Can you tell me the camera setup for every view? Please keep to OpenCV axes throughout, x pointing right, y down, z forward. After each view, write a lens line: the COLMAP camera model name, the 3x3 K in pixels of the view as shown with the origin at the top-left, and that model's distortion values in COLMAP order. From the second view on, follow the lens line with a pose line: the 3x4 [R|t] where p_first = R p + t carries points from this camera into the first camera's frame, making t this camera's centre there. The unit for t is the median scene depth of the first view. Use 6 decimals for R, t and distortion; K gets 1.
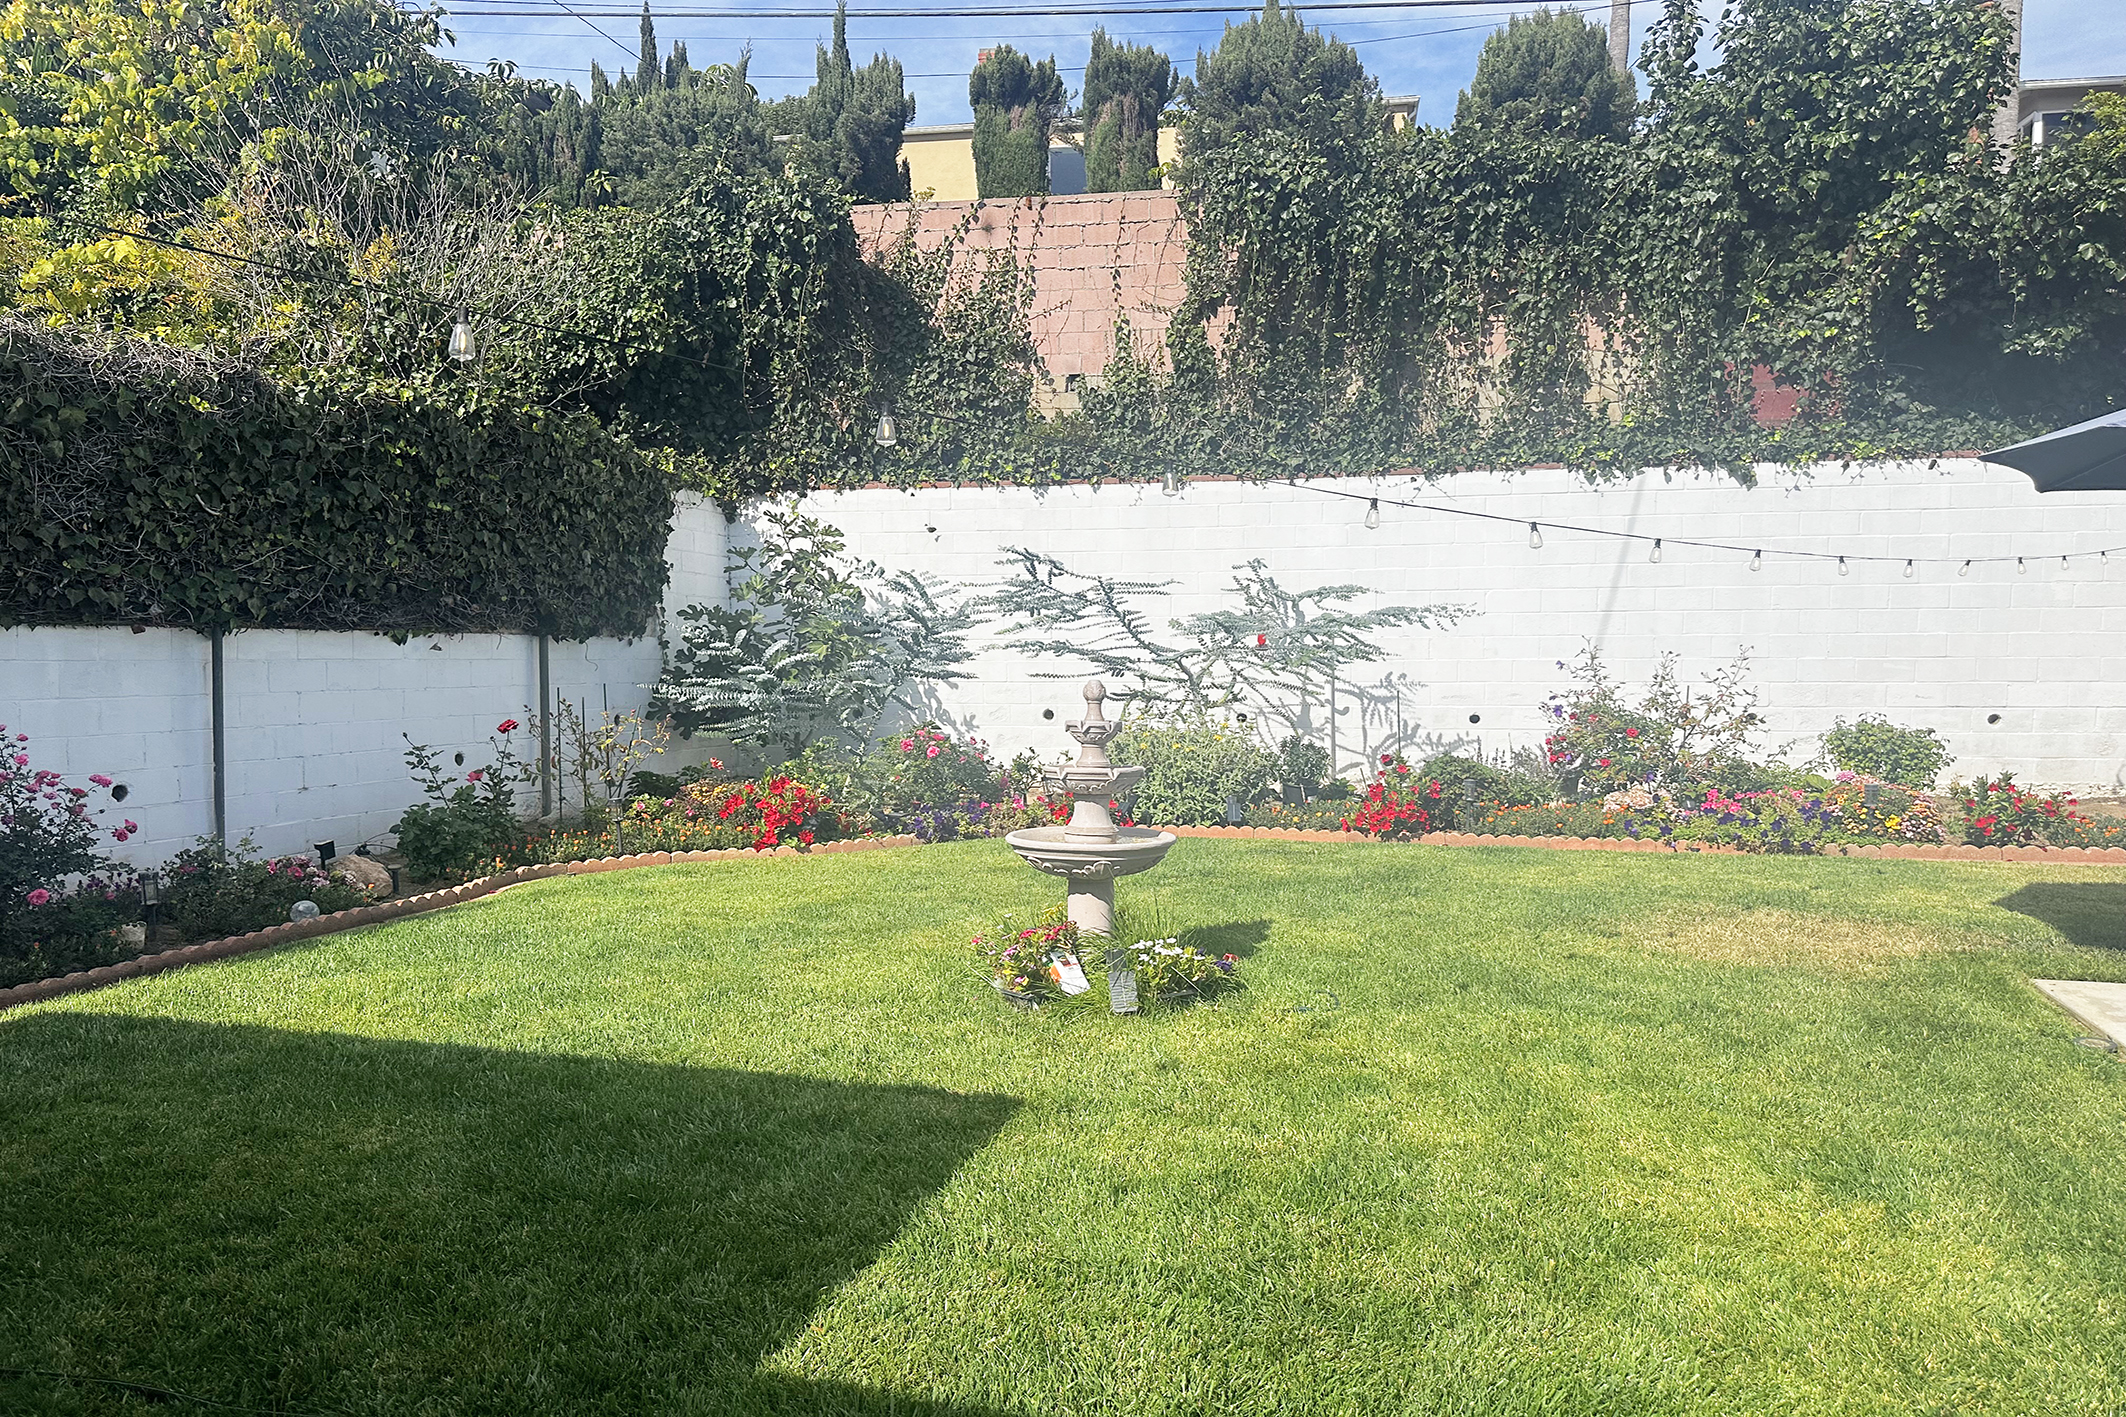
lens RADIAL K [[1484.1, 0, 1059.0], [0, 1484.1, 701.0], [0, 0, 1]] dist [0.011310, -0.000214]
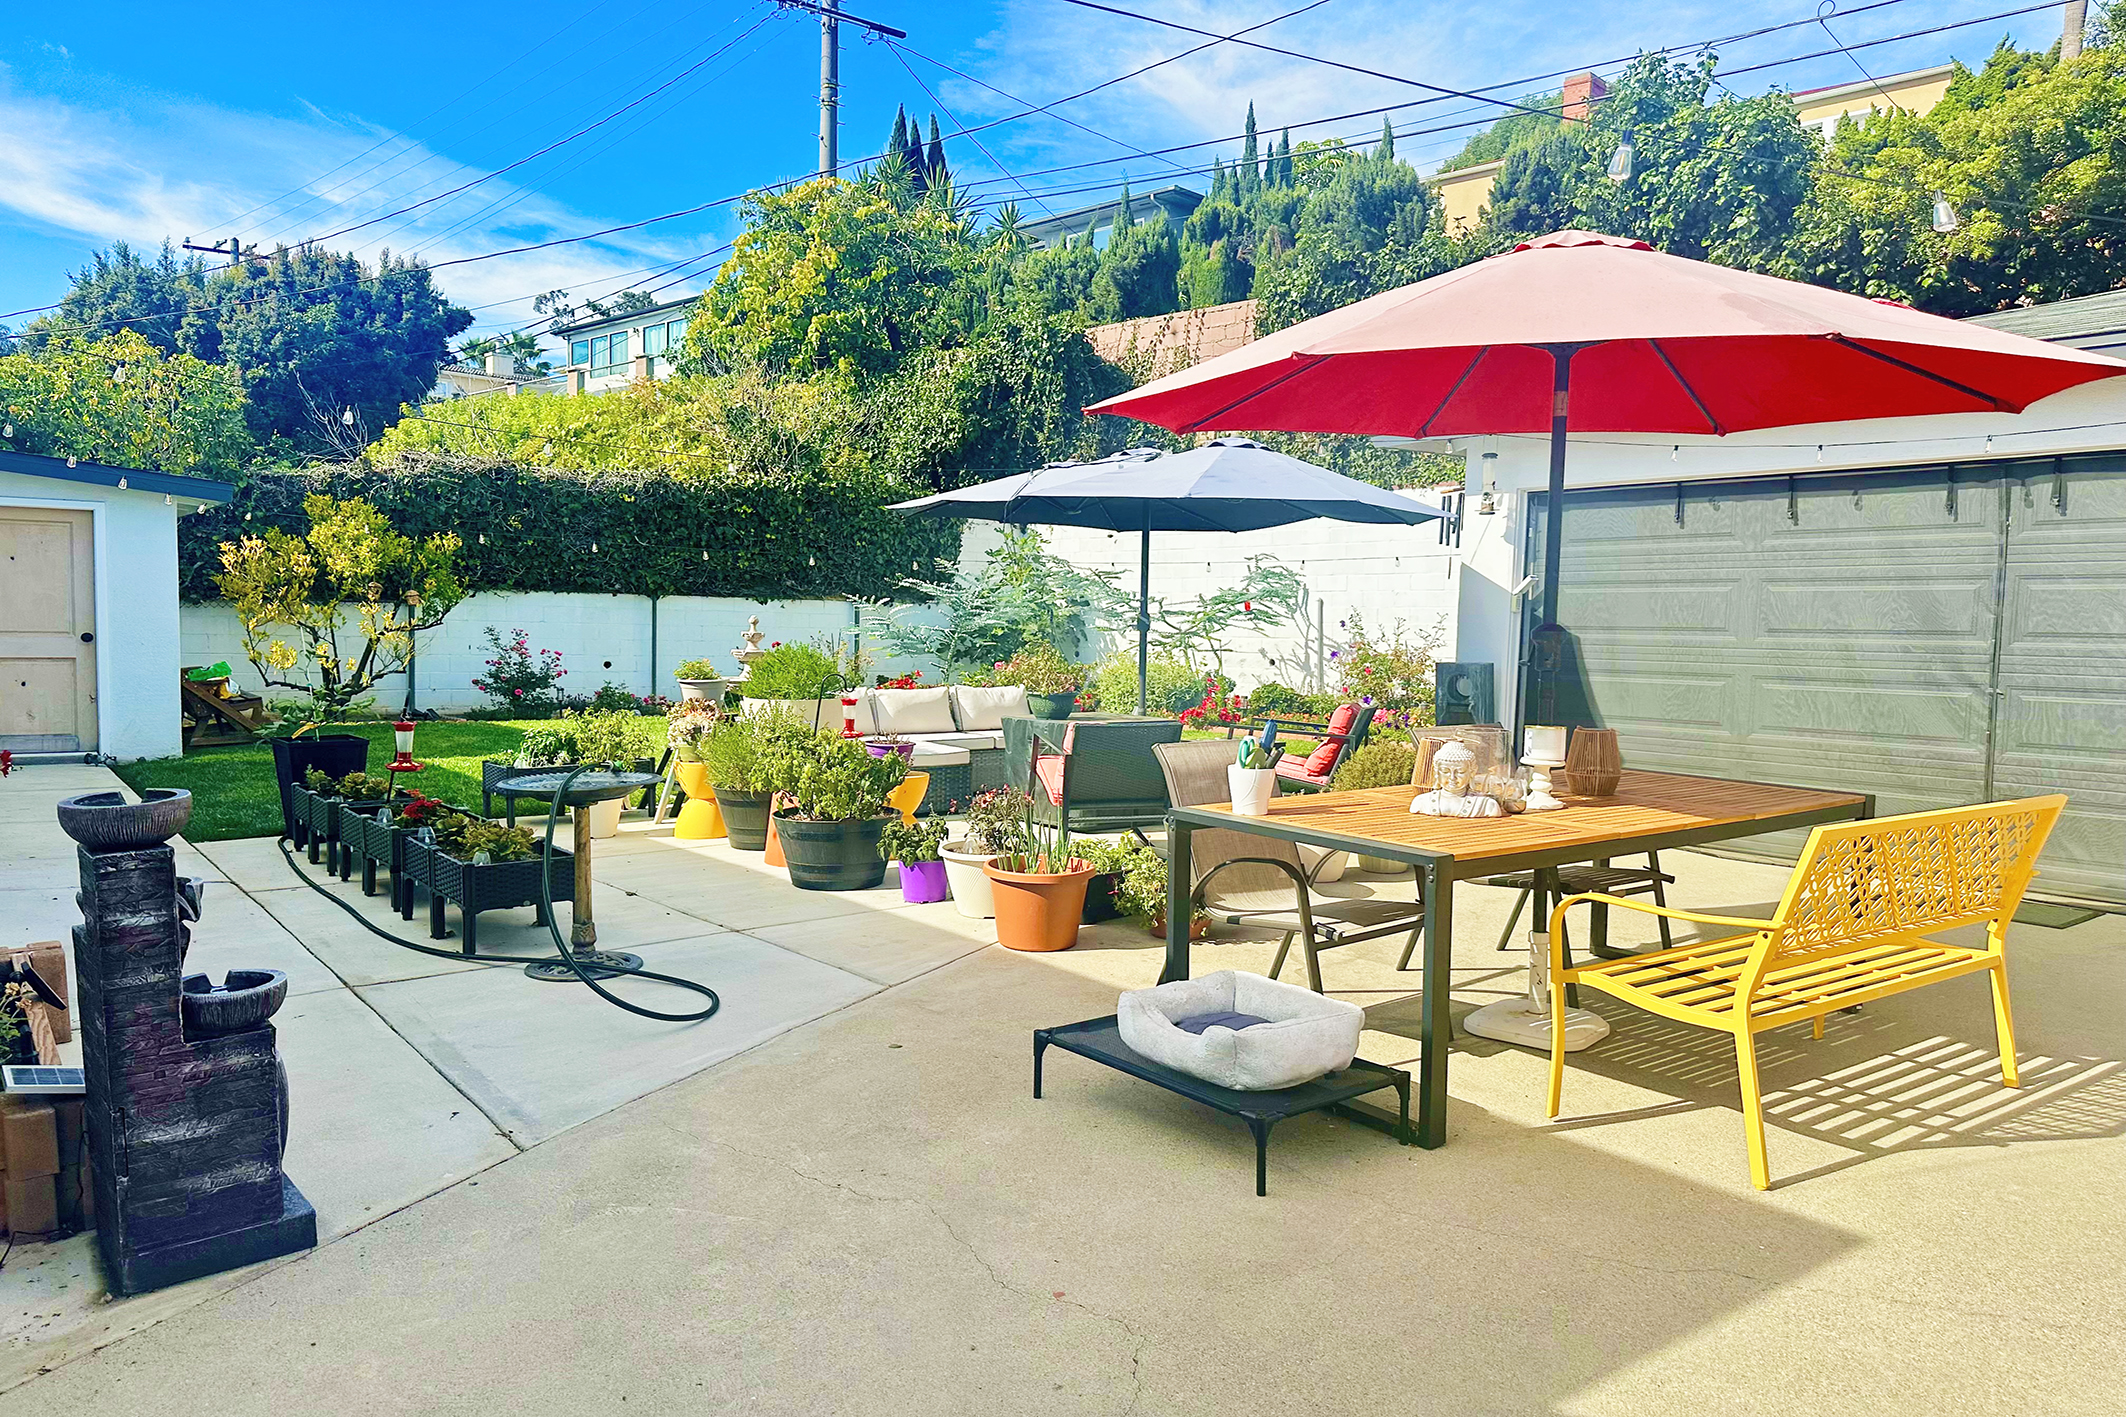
lens RADIAL K [[1484.1, 0, 1062.4], [0, 1484.1, 714.9], [0, 0, 1]] dist [0.011310, -0.000214]
pose [[0.825233, 0.047574, -0.562785, 1.014081], [-0.037641, 0.998863, 0.029242, 0.036167], [0.563537, -0.002948, 0.826086, -0.418024]]
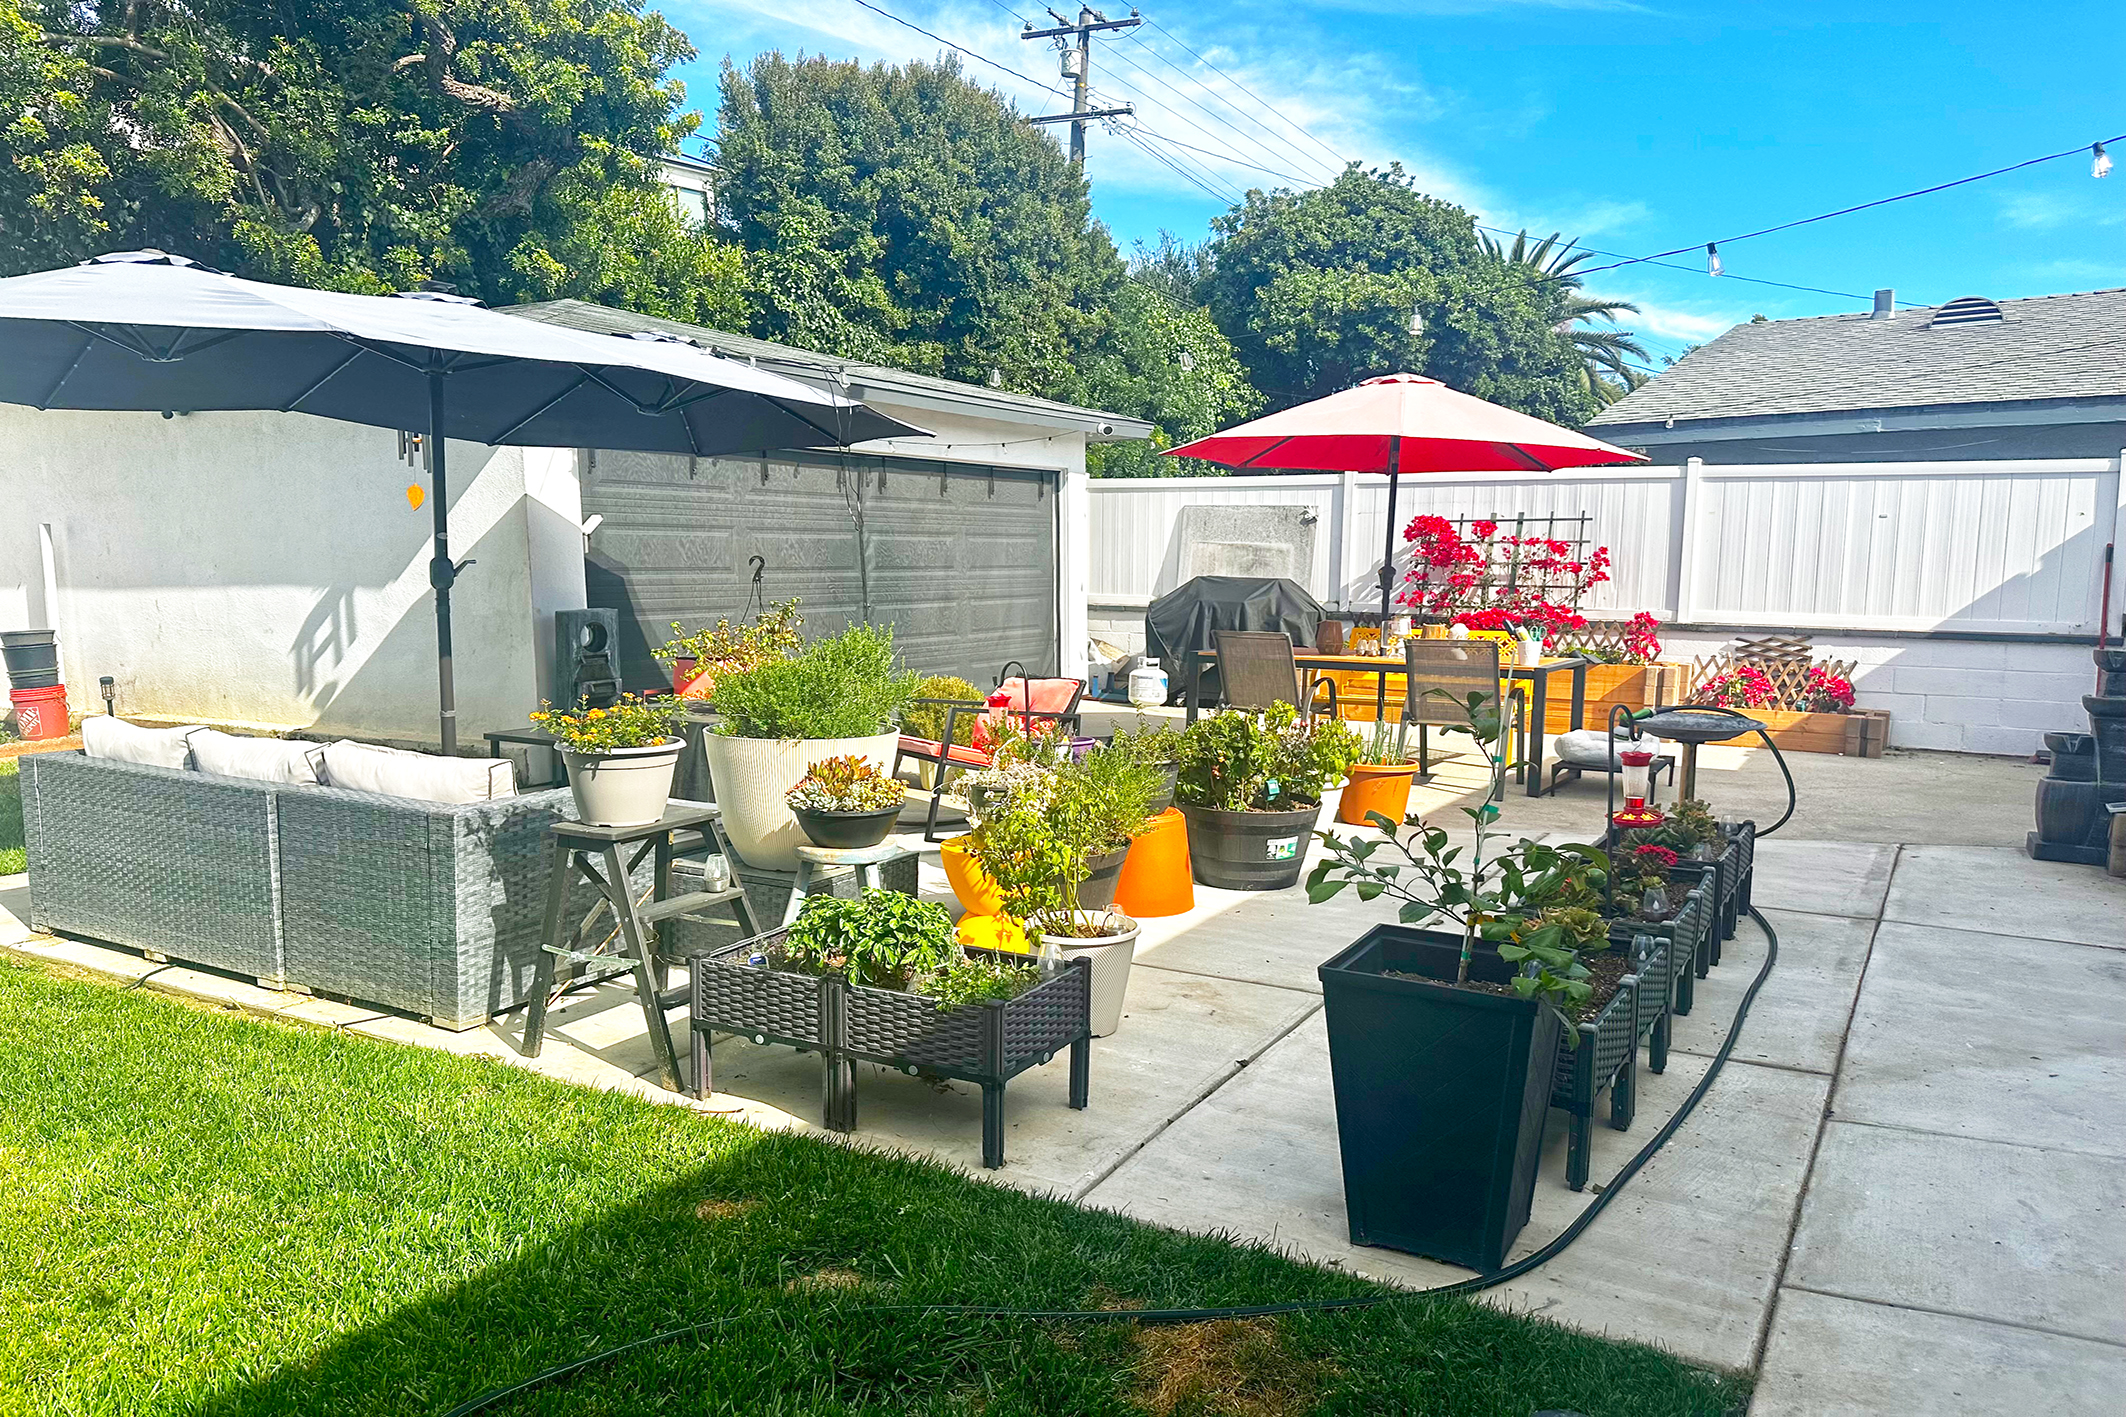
lens RADIAL K [[1484.1, 0, 1062.9], [0, 1484.1, 716.6], [0, 0, 1]] dist [0.011310, -0.000214]
pose [[0.206346, -0.104971, 0.972832, -1.010596], [0.037499, 0.994347, 0.099339, -0.016483], [-0.977760, 0.015982, 0.209115, 0.451491]]
